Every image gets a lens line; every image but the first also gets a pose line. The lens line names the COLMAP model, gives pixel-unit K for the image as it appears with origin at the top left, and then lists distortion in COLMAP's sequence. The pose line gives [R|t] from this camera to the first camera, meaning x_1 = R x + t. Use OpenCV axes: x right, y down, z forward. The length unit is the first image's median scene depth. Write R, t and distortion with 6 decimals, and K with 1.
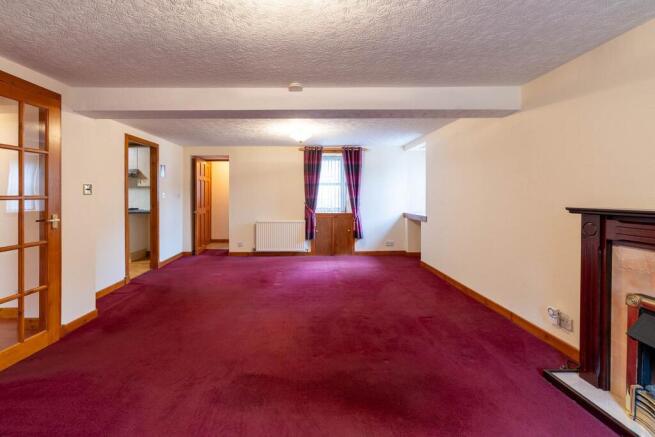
lens RADIAL K [[290.4, 0, 311.1], [0, 290.4, 195.2], [0, 0, 1]] dist [-0.004128, 0.003098]
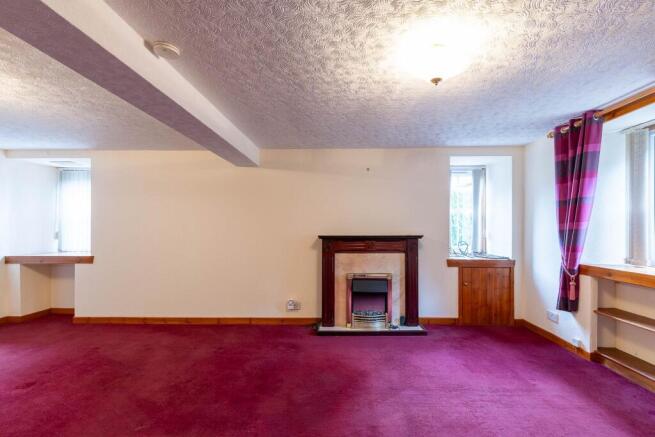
lens RADIAL K [[290.4, 0, 336.3], [0, 290.4, 227.0], [0, 0, 1]] dist [-0.004128, 0.003098]
pose [[0.026916, 0.007961, 0.999606, -0.410712], [-0.000668, 0.999968, -0.007946, 0.002352], [-0.999637, -0.000454, 0.026921, 0.387993]]
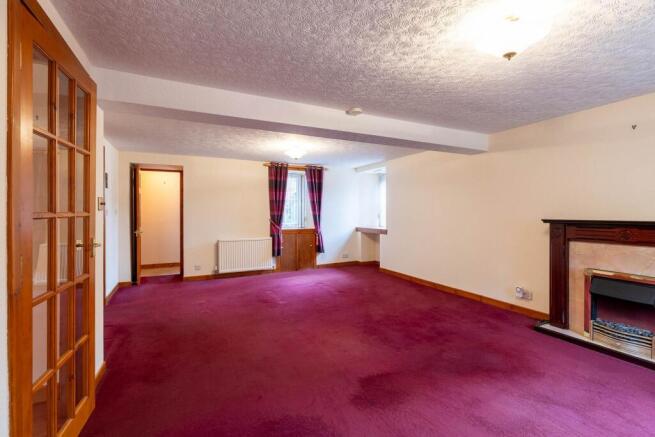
lens RADIAL K [[290.4, 0, 328.5], [0, 290.4, 210.3], [0, 0, 1]] dist [-0.004128, 0.003098]
pose [[0.899923, 0.002509, 0.436042, -0.387094], [-0.000082, 0.999984, -0.005586, 0.001413], [-0.436049, 0.004992, 0.899909, 0.043153]]
